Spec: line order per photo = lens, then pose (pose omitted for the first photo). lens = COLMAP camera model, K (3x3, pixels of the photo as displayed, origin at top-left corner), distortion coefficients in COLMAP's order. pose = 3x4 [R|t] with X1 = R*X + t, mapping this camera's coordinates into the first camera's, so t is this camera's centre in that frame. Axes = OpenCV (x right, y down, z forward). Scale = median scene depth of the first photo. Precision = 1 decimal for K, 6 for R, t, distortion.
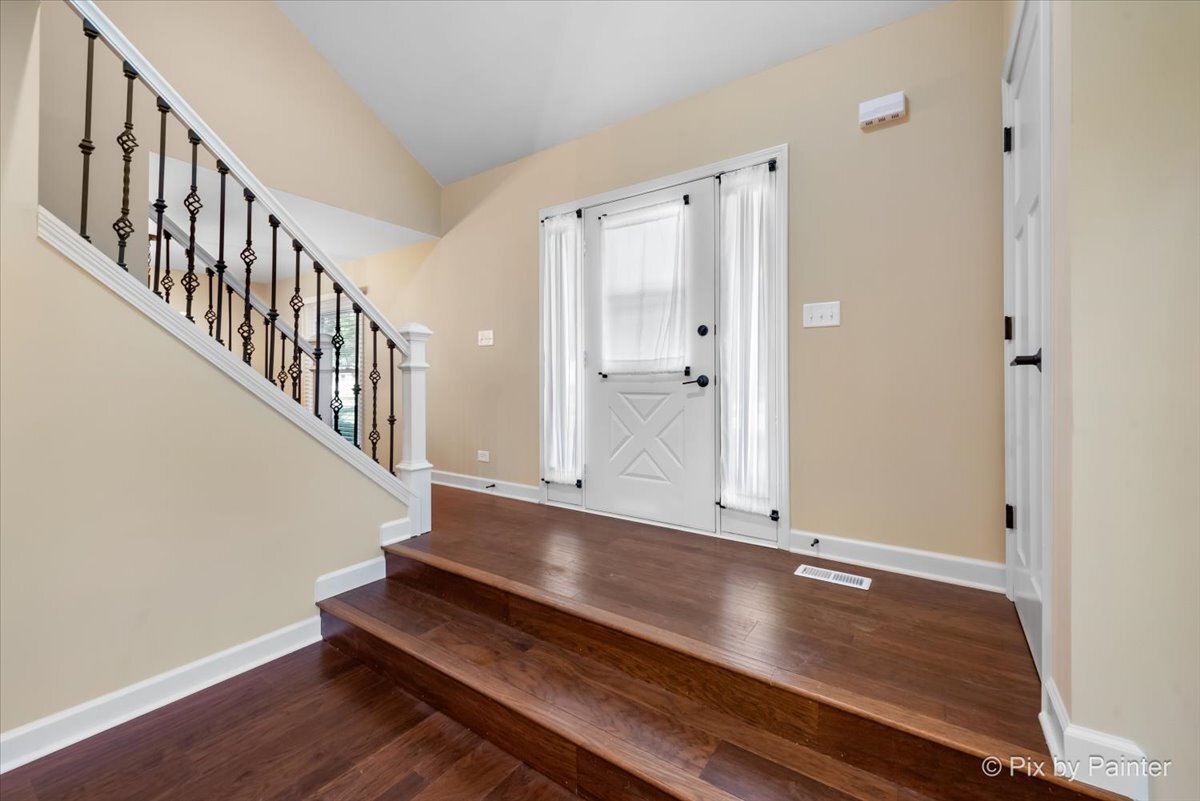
lens RADIAL K [[483.6, 0, 606.4], [0, 483.6, 378.8], [0, 0, 1]] dist [0.005513, -0.000326]
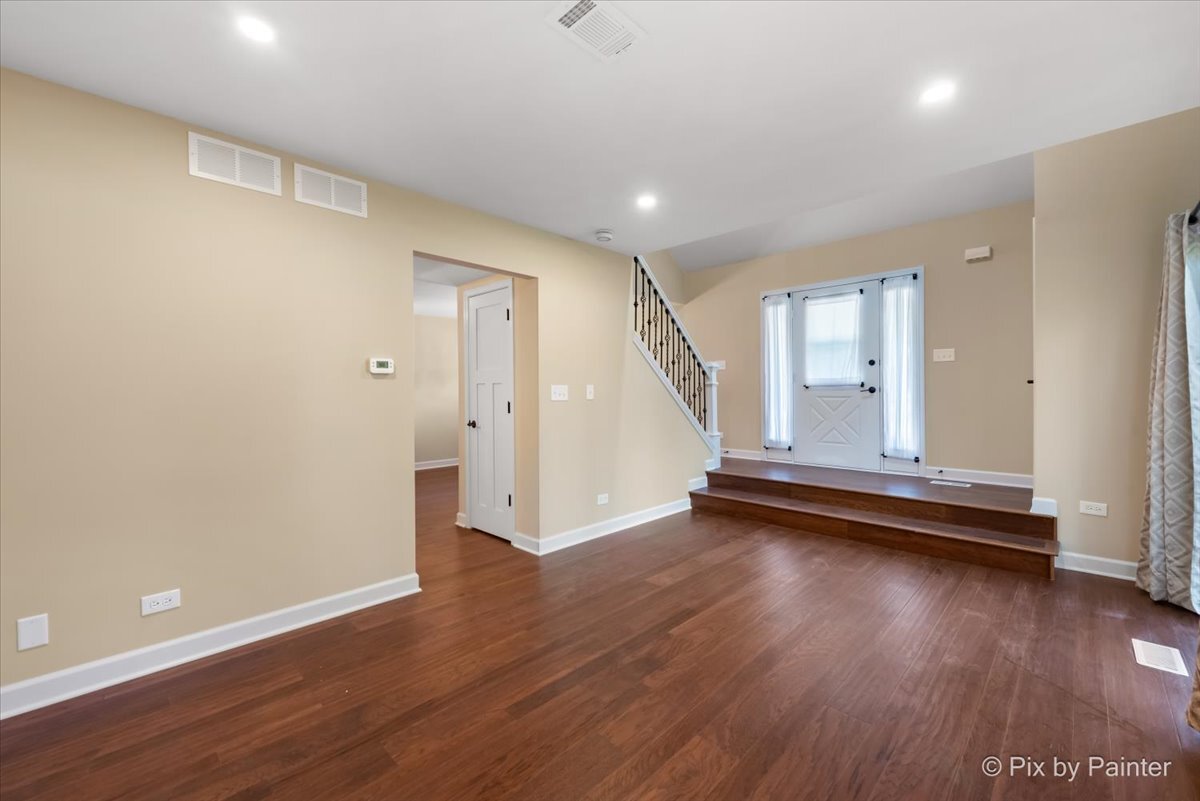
lens RADIAL K [[483.6, 0, 598.3], [0, 483.6, 393.5], [0, 0, 1]] dist [0.005513, -0.000326]
pose [[0.982276, -0.007336, -0.187296, -0.496594], [0.009428, 0.999903, 0.010277, -0.010397], [0.187202, -0.011861, 0.982250, -1.048553]]
